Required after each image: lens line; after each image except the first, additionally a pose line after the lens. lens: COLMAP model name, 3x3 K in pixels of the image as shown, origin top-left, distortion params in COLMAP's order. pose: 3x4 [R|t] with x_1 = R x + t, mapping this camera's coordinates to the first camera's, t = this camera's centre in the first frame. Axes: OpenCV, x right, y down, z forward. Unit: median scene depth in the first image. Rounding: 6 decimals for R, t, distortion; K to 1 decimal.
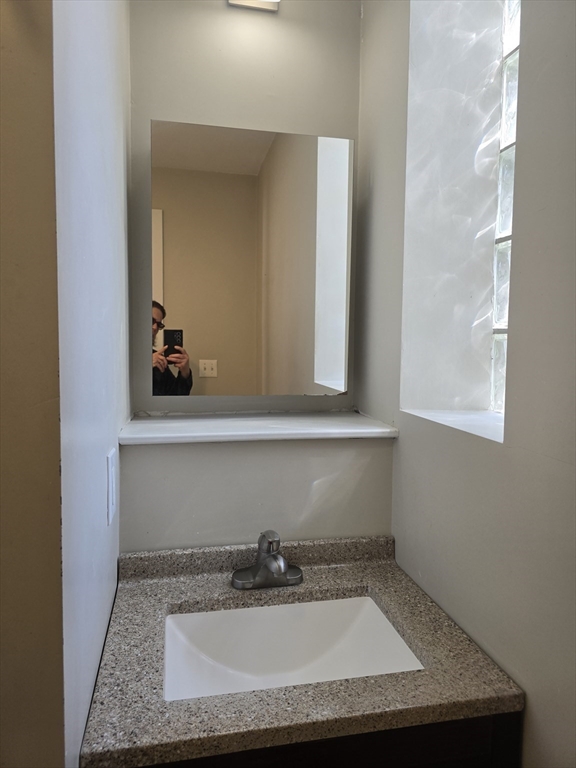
lens RADIAL K [[516.1, 0, 292.8], [0, 516.1, 383.2], [0, 0, 1]] dist [0.040896, -0.039309]
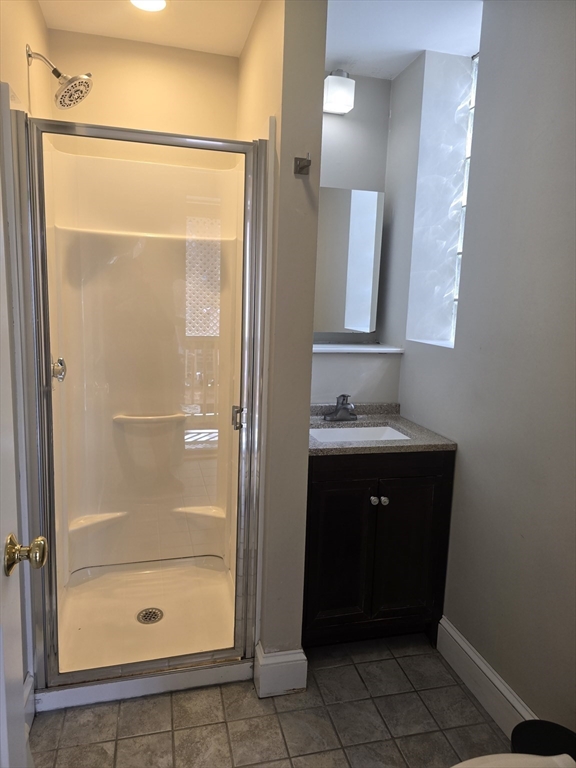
lens RADIAL K [[516.1, 0, 284.4], [0, 516.1, 382.8], [0, 0, 1]] dist [0.040896, -0.039309]
pose [[0.998996, 0.016978, 0.041455, -0.339934], [-0.020388, 0.996317, 0.083285, 0.063034], [-0.039888, -0.084047, 0.995663, -0.980122]]
